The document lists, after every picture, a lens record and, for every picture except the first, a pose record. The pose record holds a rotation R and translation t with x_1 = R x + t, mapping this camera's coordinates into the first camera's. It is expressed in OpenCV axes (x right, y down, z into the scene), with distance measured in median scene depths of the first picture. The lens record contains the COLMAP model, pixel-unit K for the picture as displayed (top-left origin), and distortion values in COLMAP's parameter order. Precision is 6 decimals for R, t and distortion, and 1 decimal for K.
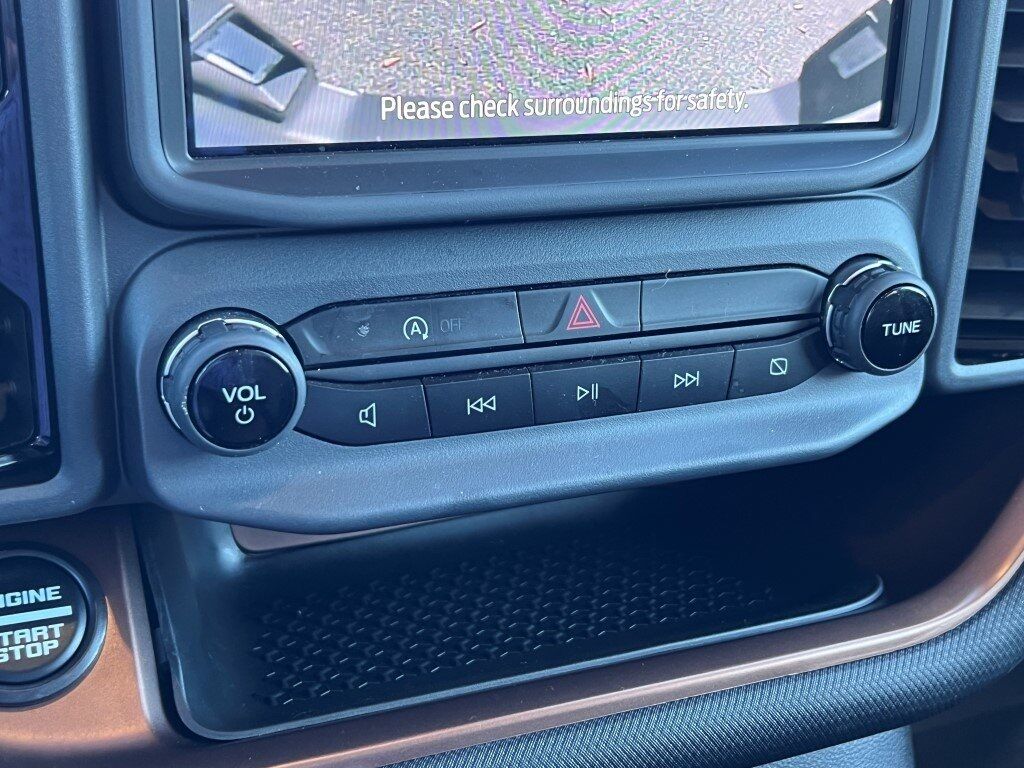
lens RADIAL K [[1358.4, 0, 520.4], [0, 1358.4, 384.3], [0, 0, 1]] dist [0.043719, 0.000000]
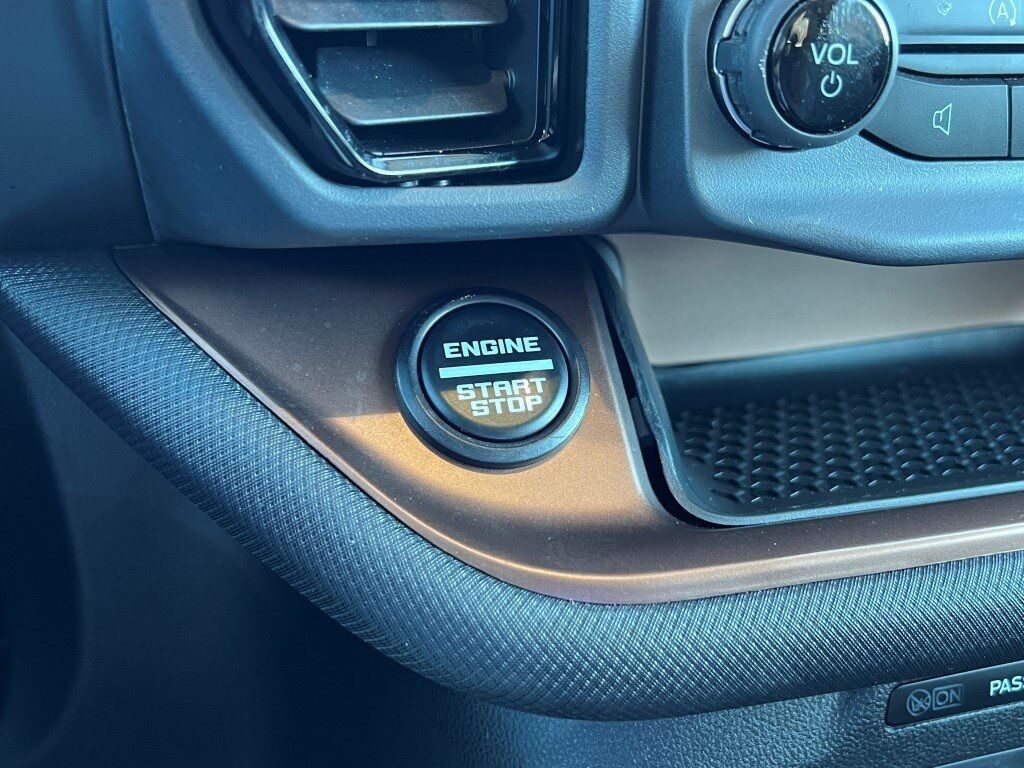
lens RADIAL K [[1070.8, 0, 509.4], [0, 1070.8, 383.1], [0, 0, 1]] dist [0.044873, 0.000000]
pose [[0.992786, 0.023723, -0.117528, -0.280819], [-0.021303, 0.999535, 0.021807, 0.165864], [0.117991, -0.019146, 0.992830, 0.338153]]
